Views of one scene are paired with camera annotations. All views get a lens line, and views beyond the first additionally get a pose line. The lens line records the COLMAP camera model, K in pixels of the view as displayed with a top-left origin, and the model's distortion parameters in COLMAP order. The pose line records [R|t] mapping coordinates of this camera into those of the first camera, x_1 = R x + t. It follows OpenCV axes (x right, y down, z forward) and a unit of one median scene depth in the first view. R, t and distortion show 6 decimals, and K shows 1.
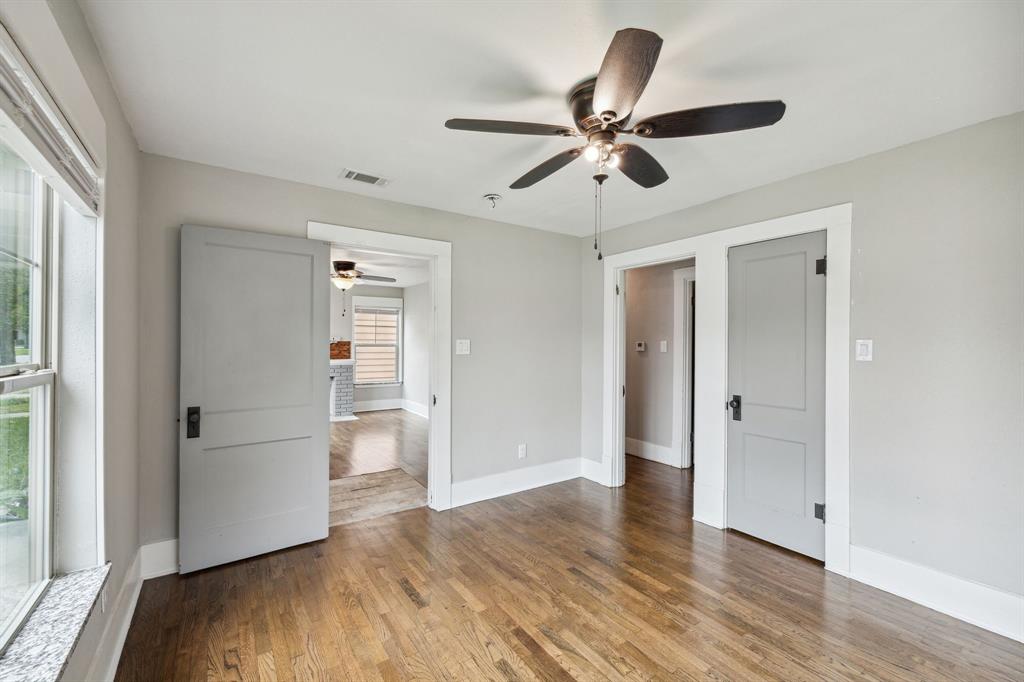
lens RADIAL K [[419.1, 0, 506.5], [0, 419.1, 342.7], [0, 0, 1]] dist [-0.014124, 0.000256]
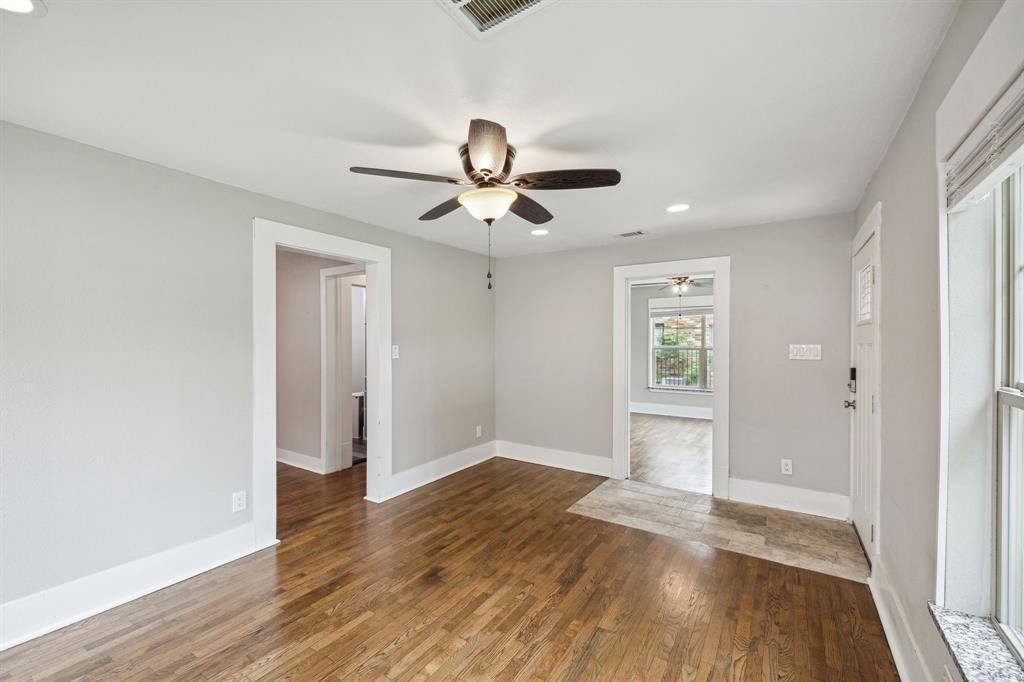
lens RADIAL K [[416.3, 0, 512.0], [0, 416.3, 341.0], [0, 0, 1]] dist [0.002046, 0.000155]
pose [[-0.376828, -0.005067, 0.926269, -0.528400], [-0.001352, 0.999987, 0.004920, -0.010871], [-0.926282, 0.000601, -0.376830, 0.782952]]
